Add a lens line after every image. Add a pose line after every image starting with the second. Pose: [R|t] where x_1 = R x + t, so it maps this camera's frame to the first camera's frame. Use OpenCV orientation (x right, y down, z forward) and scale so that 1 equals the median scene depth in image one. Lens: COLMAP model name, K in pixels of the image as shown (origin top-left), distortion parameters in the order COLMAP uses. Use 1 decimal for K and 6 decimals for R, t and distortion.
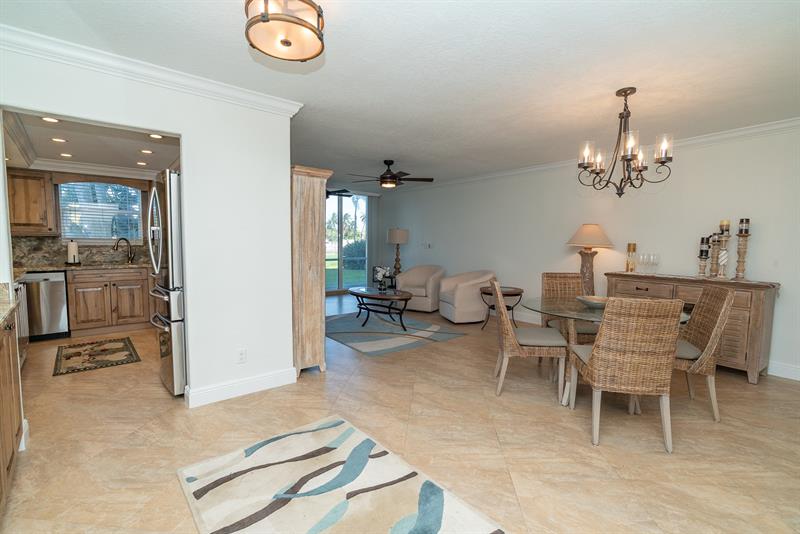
lens RADIAL K [[362.7, 0, 403.6], [0, 362.7, 268.9], [0, 0, 1]] dist [-0.010434, 0.001160]
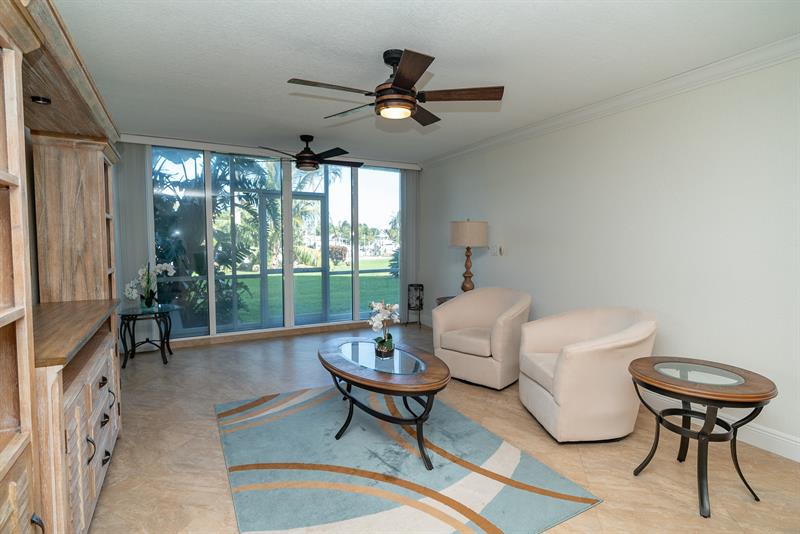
lens RADIAL K [[411.7, 0, 403.2], [0, 411.7, 266.4], [0, 0, 1]] dist [-0.000545, 0.000744]
pose [[0.984005, 0.001928, -0.178131, 0.052392], [-0.005099, 0.999837, -0.017345, -0.039352], [0.178069, 0.017976, 0.983854, 0.511380]]
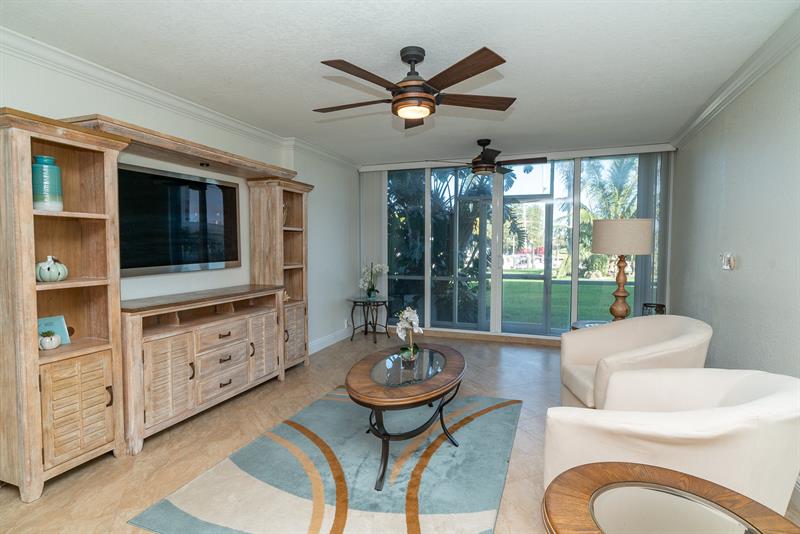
lens RADIAL K [[411.7, 0, 400.4], [0, 411.7, 270.5], [0, 0, 1]] dist [-0.000545, 0.000744]
pose [[0.502256, 0.043008, -0.863649, 0.345089], [-0.063935, 0.997876, 0.012511, -0.055816], [0.862352, 0.048934, 0.503939, 0.741185]]
